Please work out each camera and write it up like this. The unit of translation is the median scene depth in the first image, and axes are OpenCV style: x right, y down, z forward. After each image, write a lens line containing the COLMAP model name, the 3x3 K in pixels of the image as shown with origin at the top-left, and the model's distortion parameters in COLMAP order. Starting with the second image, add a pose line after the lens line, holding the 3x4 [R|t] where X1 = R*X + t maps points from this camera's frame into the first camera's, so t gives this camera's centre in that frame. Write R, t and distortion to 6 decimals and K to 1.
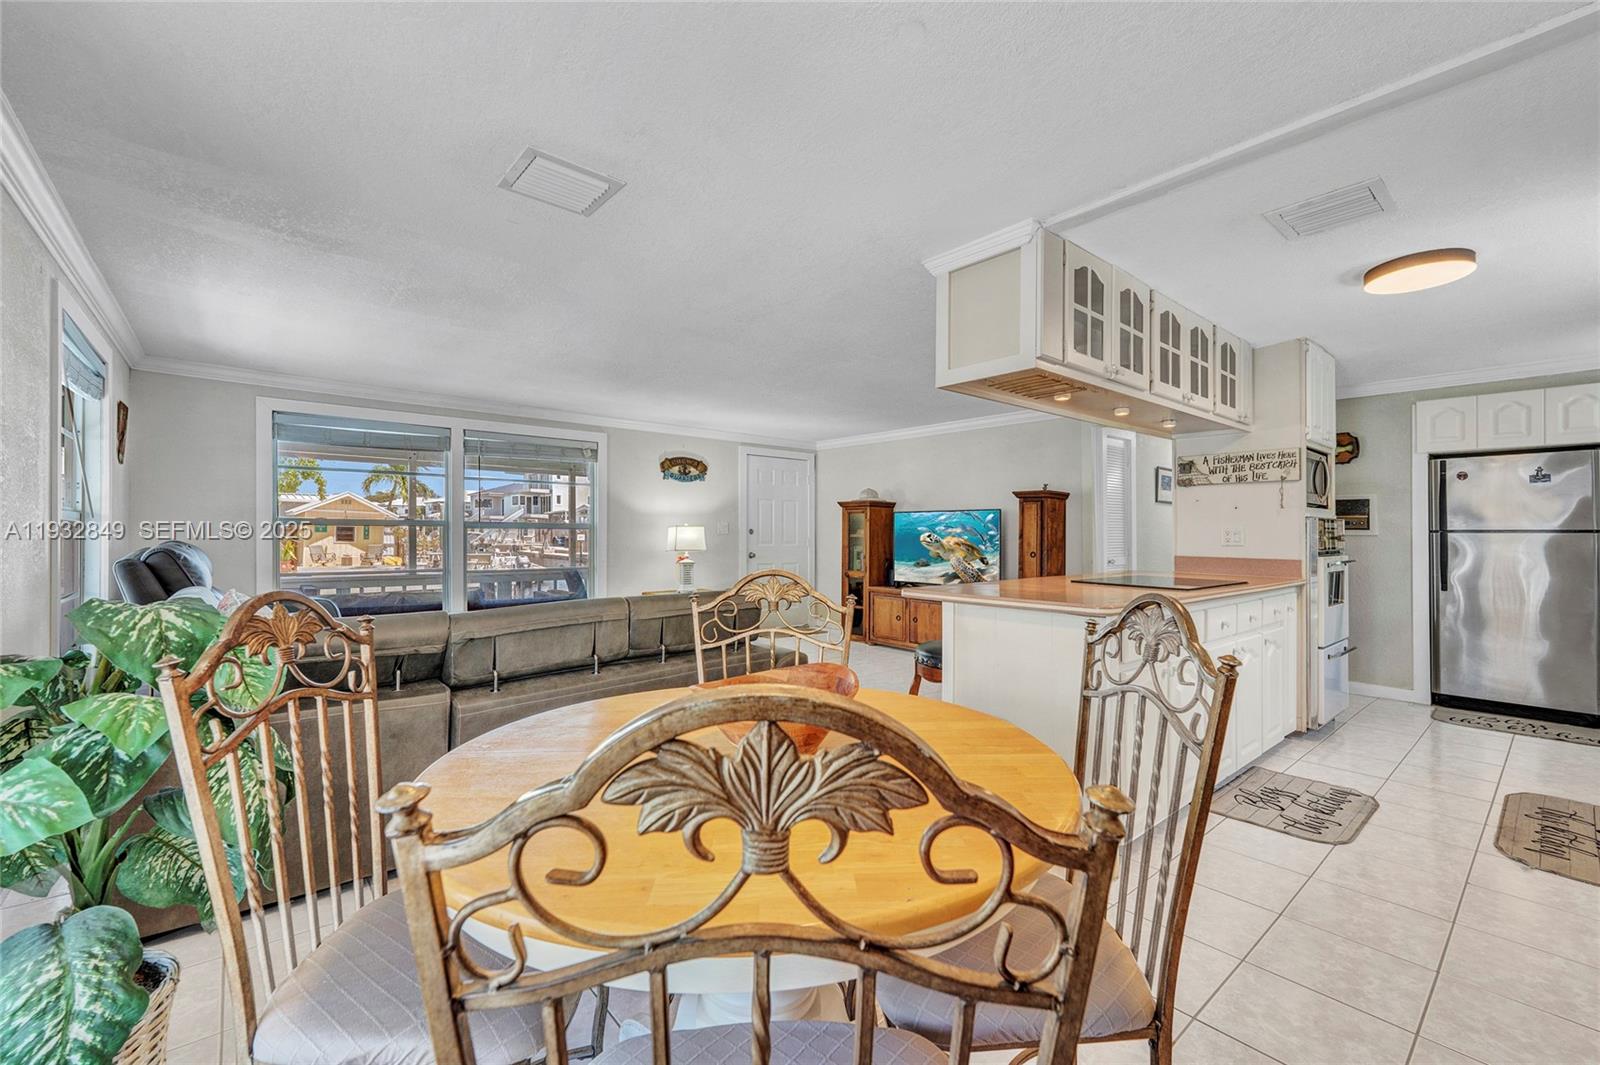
lens RADIAL K [[660.0, 0, 806.4], [0, 660.0, 534.3], [0, 0, 1]] dist [0.002318, -0.001572]
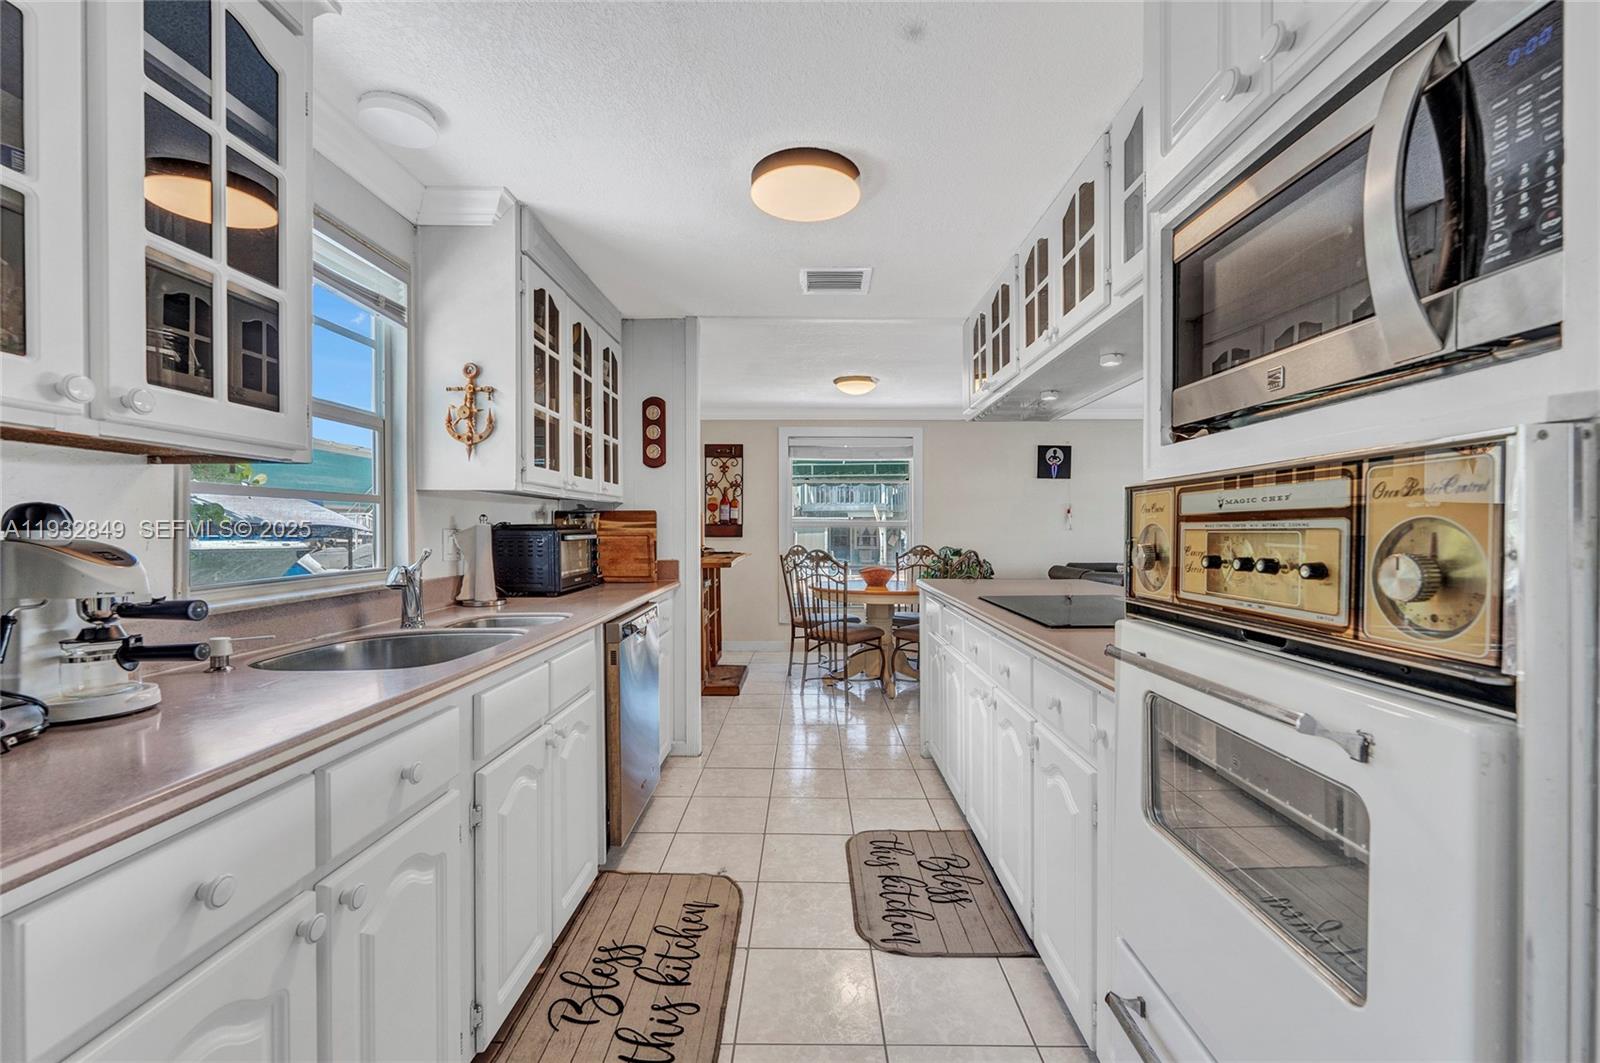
lens RADIAL K [[660.0, 0, 798.8], [0, 660.0, 533.1], [0, 0, 1]] dist [0.002318, -0.001572]
pose [[-0.657743, 0.005684, -0.753221, 1.409774], [-0.001362, 0.999961, 0.008735, -0.011104], [0.753241, 0.006771, -0.657710, 1.391654]]
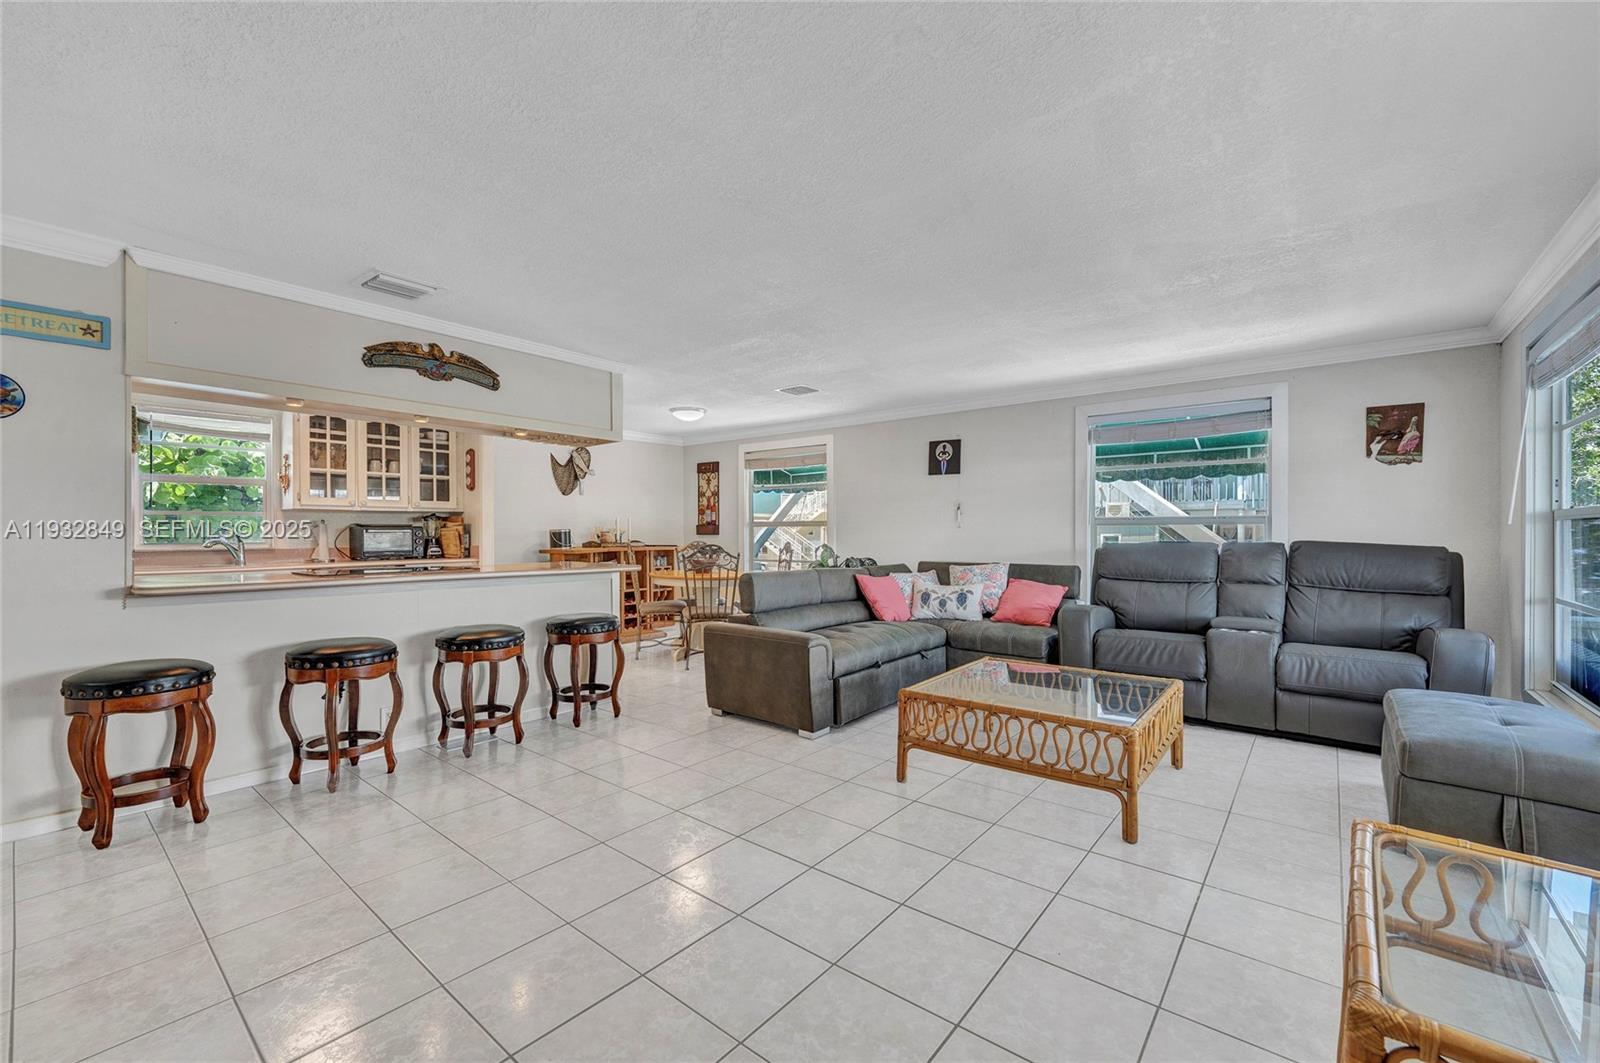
lens RADIAL K [[660.0, 0, 801.5], [0, 660.0, 537.8], [0, 0, 1]] dist [0.002318, -0.001572]
pose [[-0.983508, 0.004025, -0.180818, 0.034952], [0.002328, 0.999951, 0.009595, 0.008394], [0.180848, 0.009016, -0.983470, 2.600149]]
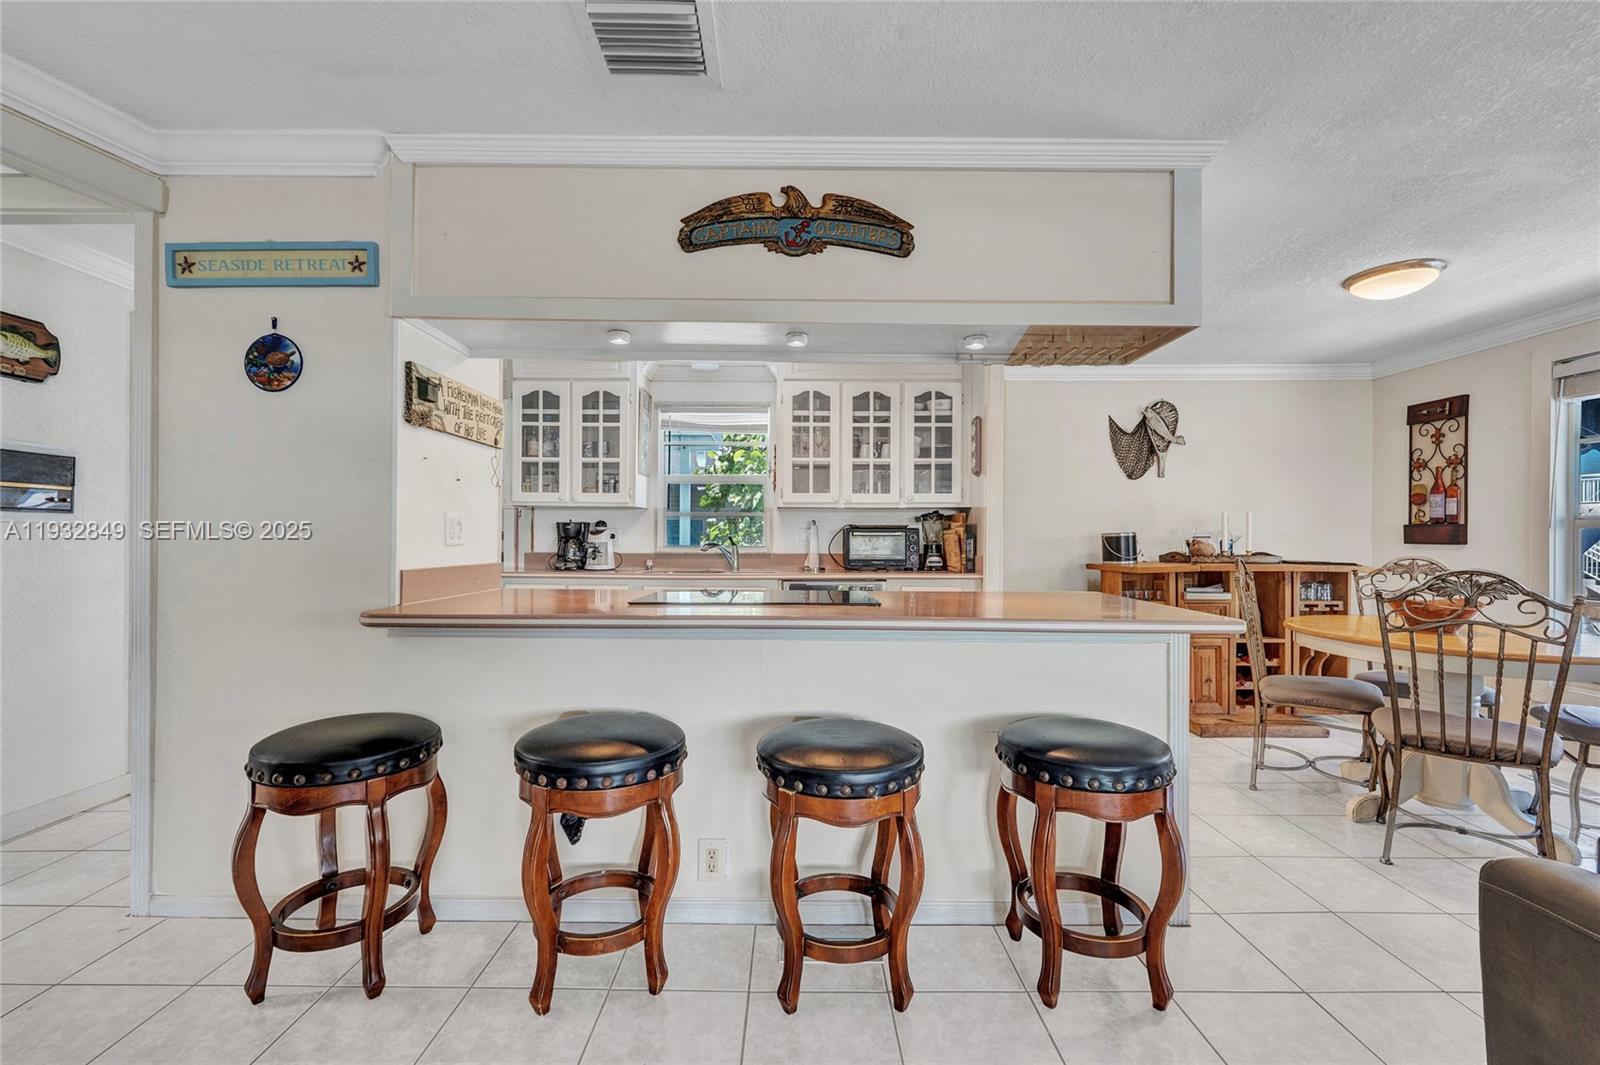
lens RADIAL K [[660.0, 0, 794.7], [0, 660.0, 539.7], [0, 0, 1]] dist [0.002318, -0.001572]
pose [[-0.762598, -0.006589, 0.646839, 0.050069], [-0.003012, 0.999973, 0.006635, 0.007302], [-0.646865, 0.003111, -0.762598, 1.739882]]
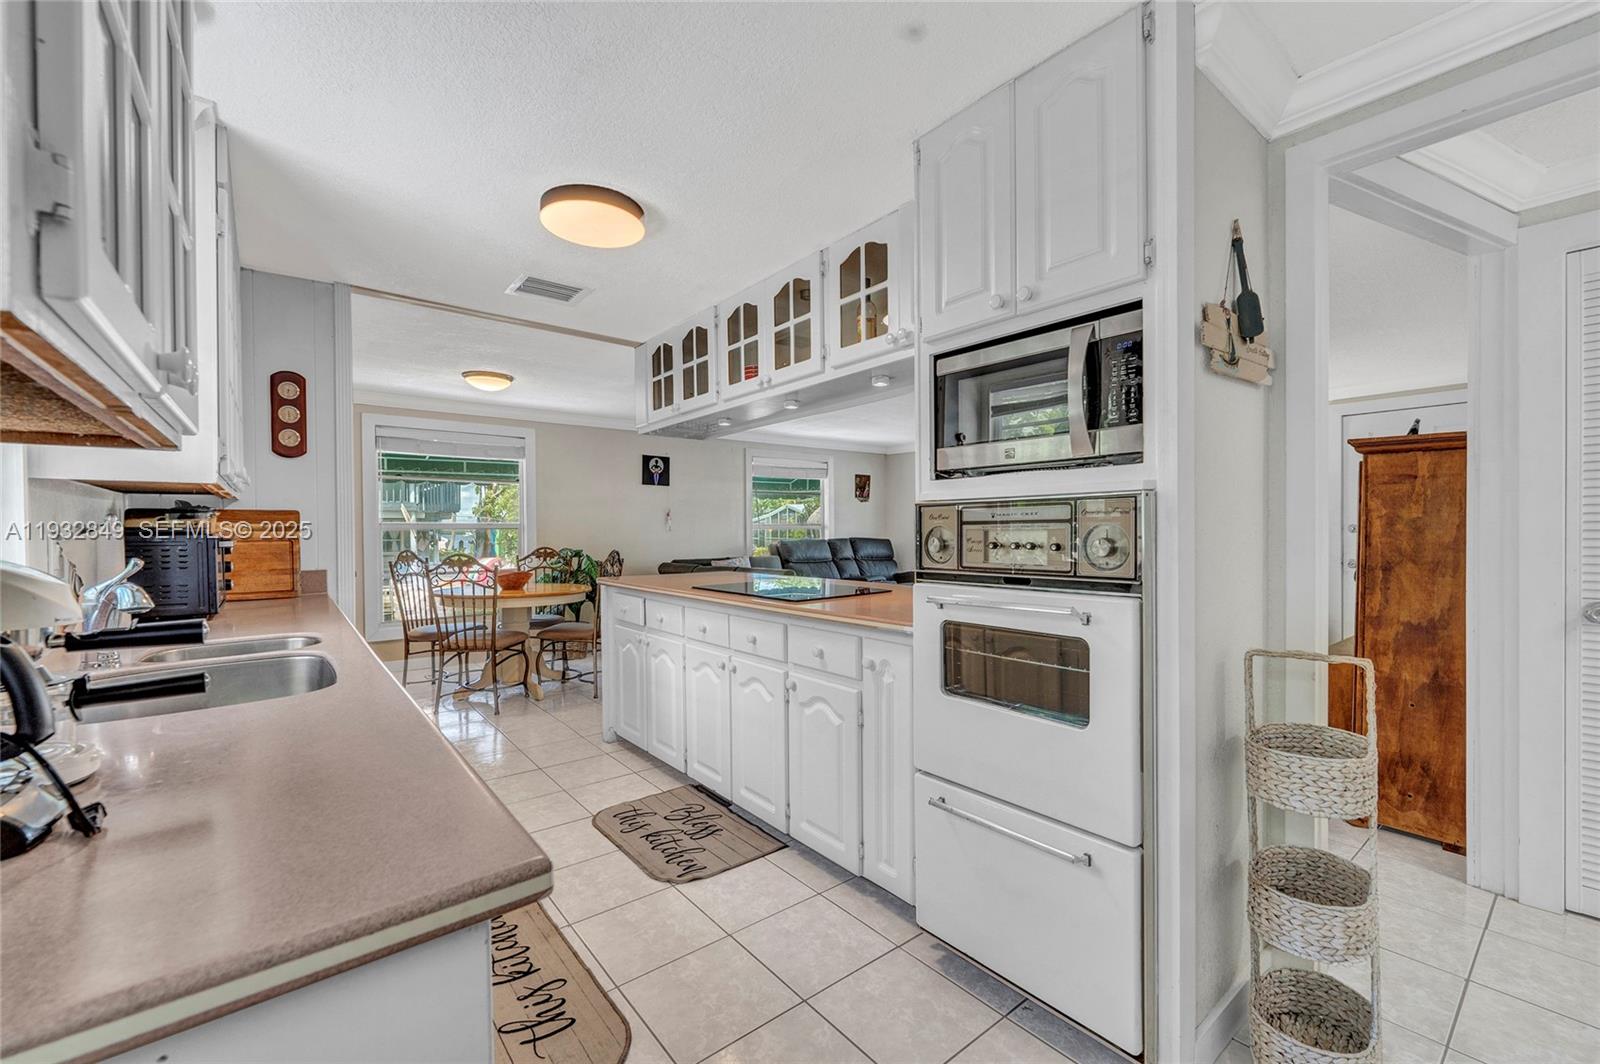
lens RADIAL K [[660.0, 0, 799.0], [0, 660.0, 532.0], [0, 0, 1]] dist [0.002318, -0.001572]
pose [[-0.029551, 0.004801, -0.999552, 1.638930], [0.003325, 0.999983, 0.004705, -0.010865], [0.999558, -0.003185, -0.029566, 1.189986]]
